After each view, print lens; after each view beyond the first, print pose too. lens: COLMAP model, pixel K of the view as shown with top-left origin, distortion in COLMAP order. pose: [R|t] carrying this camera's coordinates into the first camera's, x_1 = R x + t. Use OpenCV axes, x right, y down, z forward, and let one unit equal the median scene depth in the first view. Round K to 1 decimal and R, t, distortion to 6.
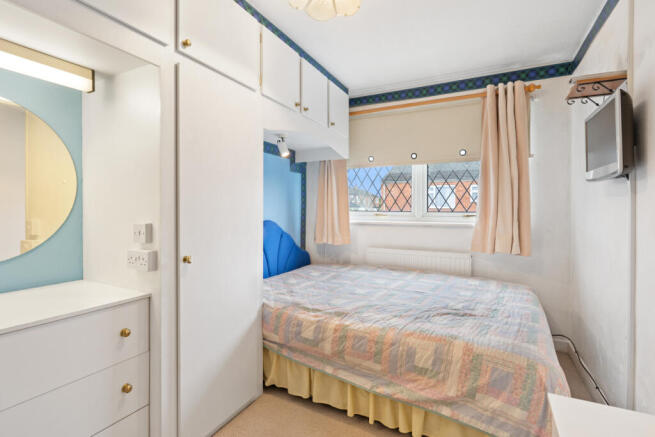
lens RADIAL K [[322.2, 0, 317.3], [0, 322.2, 208.6], [0, 0, 1]] dist [-0.002046, 0.002081]
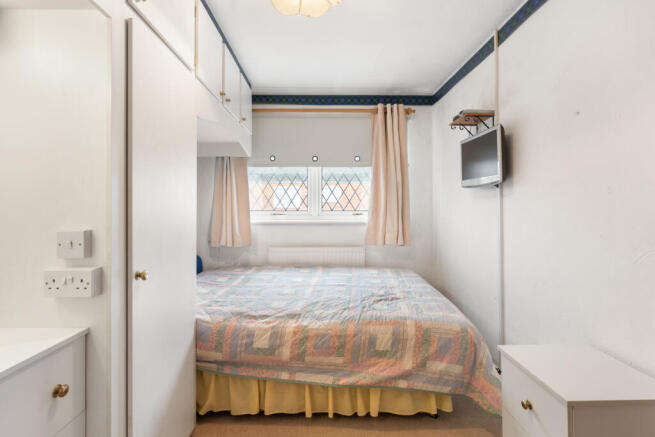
lens RADIAL K [[322.2, 0, 321.8], [0, 322.2, 203.9], [0, 0, 1]] dist [-0.002046, 0.002081]
pose [[0.878654, 0.001808, 0.477456, -0.315242], [0.004380, 0.999920, -0.011846, -0.001014], [-0.477439, 0.012499, 0.878576, 0.092860]]
